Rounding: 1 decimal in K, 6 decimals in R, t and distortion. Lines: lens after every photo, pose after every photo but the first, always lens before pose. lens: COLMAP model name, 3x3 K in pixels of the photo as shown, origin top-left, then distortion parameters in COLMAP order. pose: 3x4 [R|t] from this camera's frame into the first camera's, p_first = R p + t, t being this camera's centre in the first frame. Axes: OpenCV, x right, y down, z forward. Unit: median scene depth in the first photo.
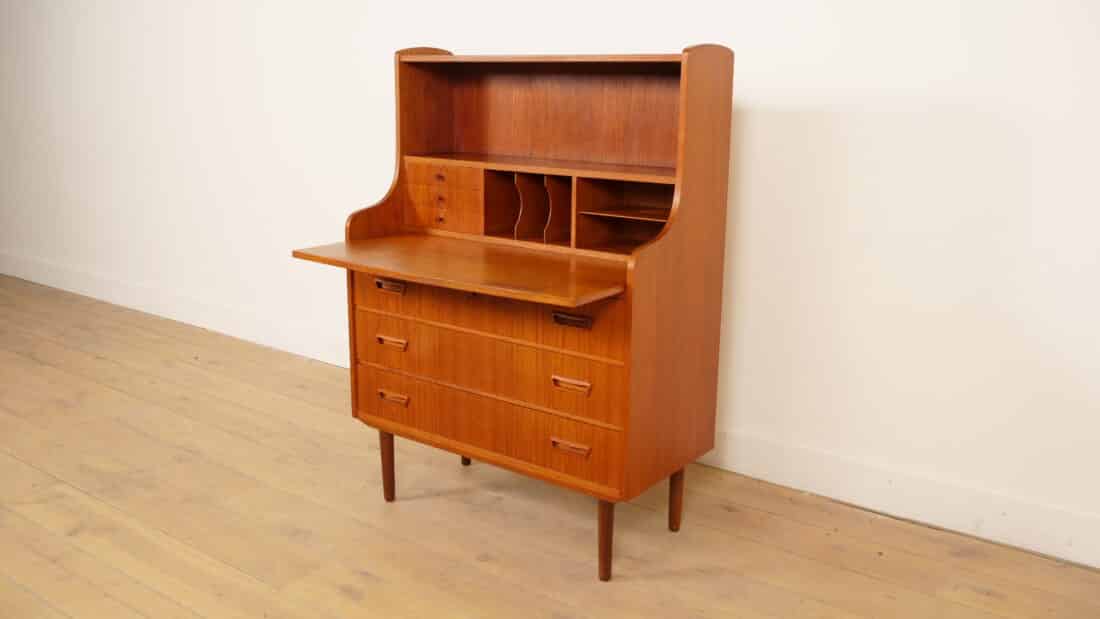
lens RADIAL K [[976.3, 0, 550.0], [0, 976.3, 309.5], [0, 0, 1]] dist [-0.010237, -0.004693]
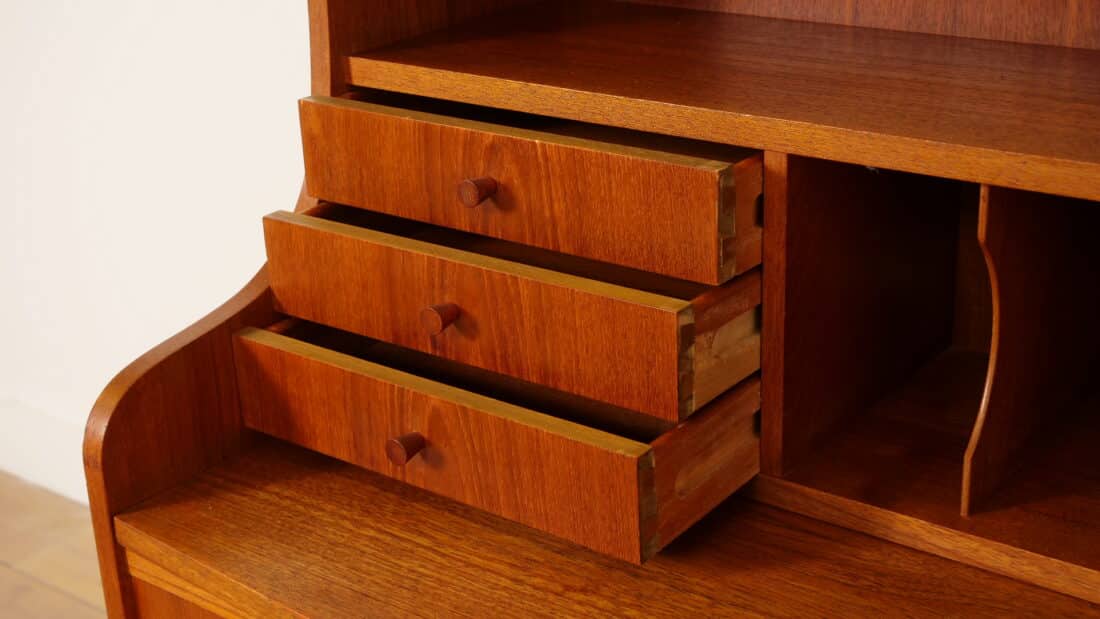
lens RADIAL K [[1581.7, 0, 550.0], [0, 1581.7, 309.5], [0, 0, 1]] dist [0.034707, 0.003282]
pose [[0.998749, -0.041883, -0.027334, -0.103671], [0.045202, 0.989819, 0.134961, -0.154202], [0.021403, -0.136028, 0.990474, 0.683651]]
